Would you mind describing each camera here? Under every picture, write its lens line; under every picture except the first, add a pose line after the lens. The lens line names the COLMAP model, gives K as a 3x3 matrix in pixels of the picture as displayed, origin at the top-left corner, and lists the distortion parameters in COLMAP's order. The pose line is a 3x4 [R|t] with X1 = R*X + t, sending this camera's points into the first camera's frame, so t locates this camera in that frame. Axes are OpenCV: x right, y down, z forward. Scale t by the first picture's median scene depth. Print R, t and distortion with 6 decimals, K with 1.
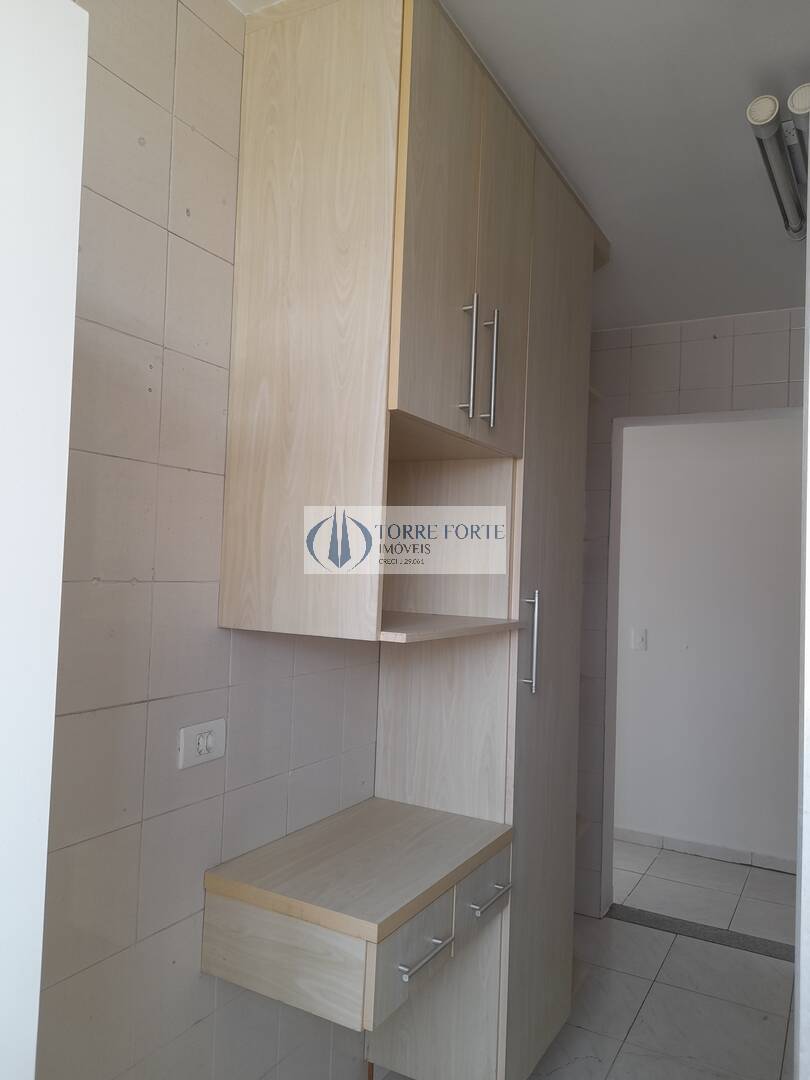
lens RADIAL K [[799.3, 0, 411.2], [0, 799.3, 542.5], [0, 0, 1]] dist [0.037849, -0.029441]
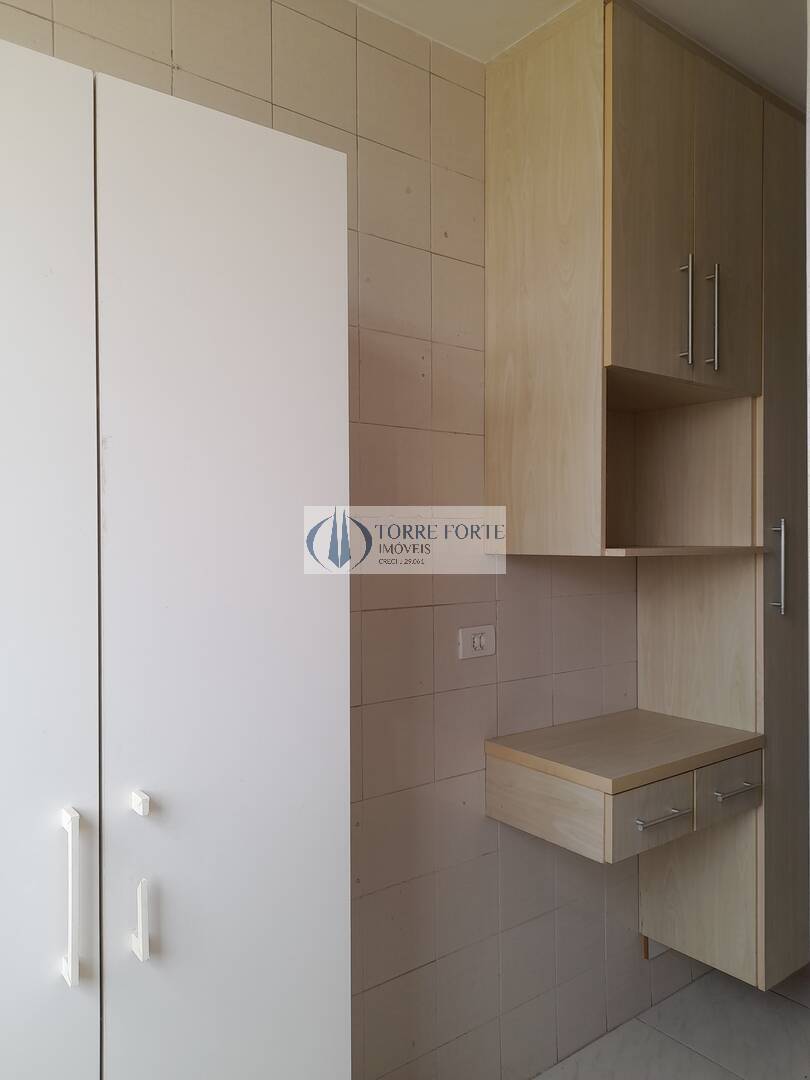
lens RADIAL K [[799.3, 0, 403.2], [0, 799.3, 541.9], [0, 0, 1]] dist [0.037849, -0.029441]
pose [[0.917158, -0.039788, -0.396533, 0.147781], [0.051647, 0.998479, 0.019270, 0.054683], [0.395164, -0.038153, 0.917818, -0.226795]]
